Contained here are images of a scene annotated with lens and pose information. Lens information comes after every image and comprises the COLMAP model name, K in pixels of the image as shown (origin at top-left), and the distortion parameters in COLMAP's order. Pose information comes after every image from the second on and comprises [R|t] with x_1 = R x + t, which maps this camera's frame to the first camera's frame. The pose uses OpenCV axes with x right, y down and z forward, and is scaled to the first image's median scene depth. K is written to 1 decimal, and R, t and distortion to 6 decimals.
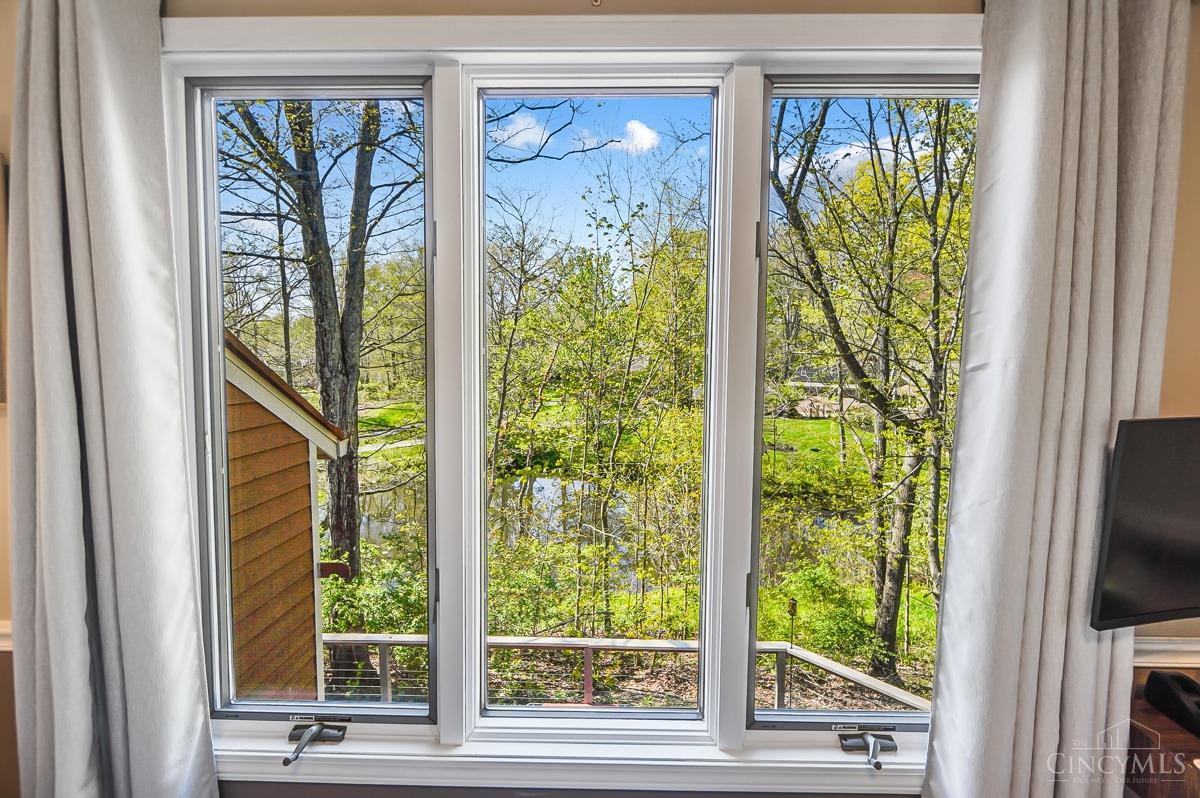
lens RADIAL K [[514.2, 0, 600.7], [0, 514.2, 391.7], [0, 0, 1]] dist [-0.000359, -0.000061]
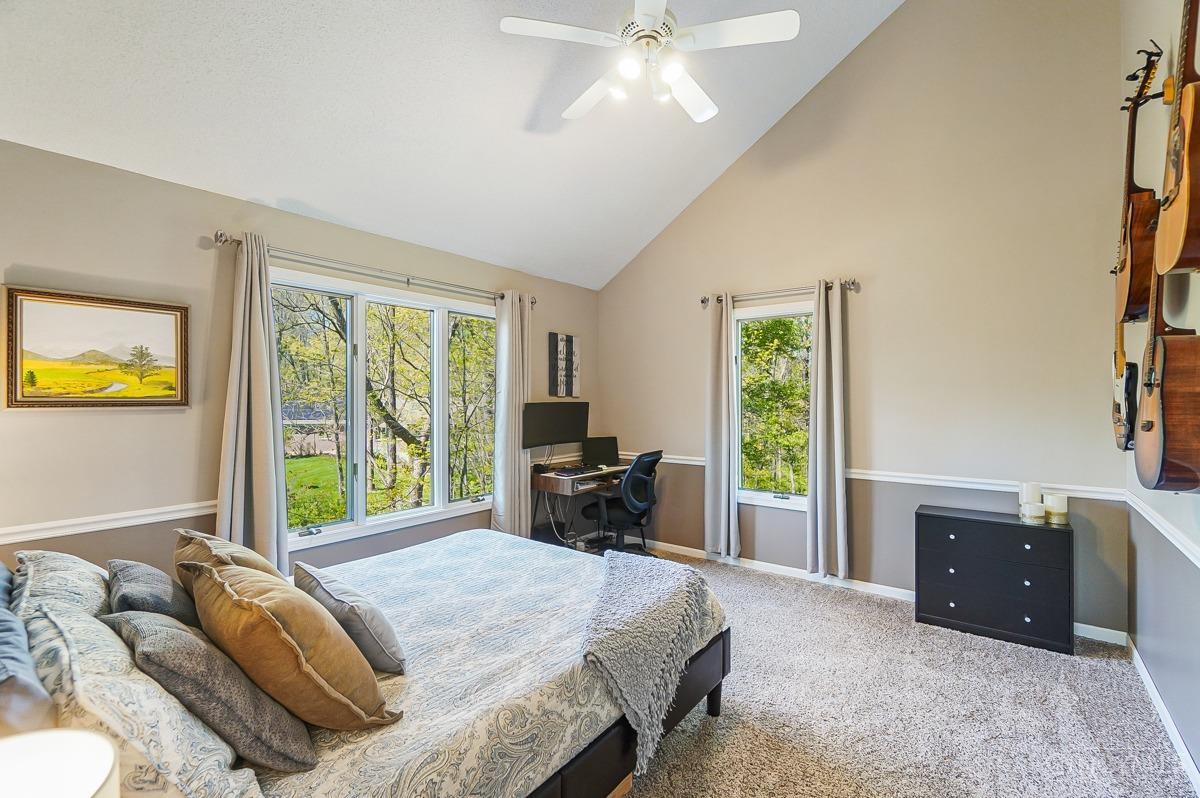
lens RADIAL K [[529.3, 0, 600.0], [0, 529.3, 399.0], [0, 0, 1]] dist [0.000206, 0.000011]
pose [[0.596469, -0.008192, 0.802594, -1.881691], [0.054809, 0.998030, -0.030546, 0.152246], [-0.800762, 0.062209, 0.595743, -1.861008]]
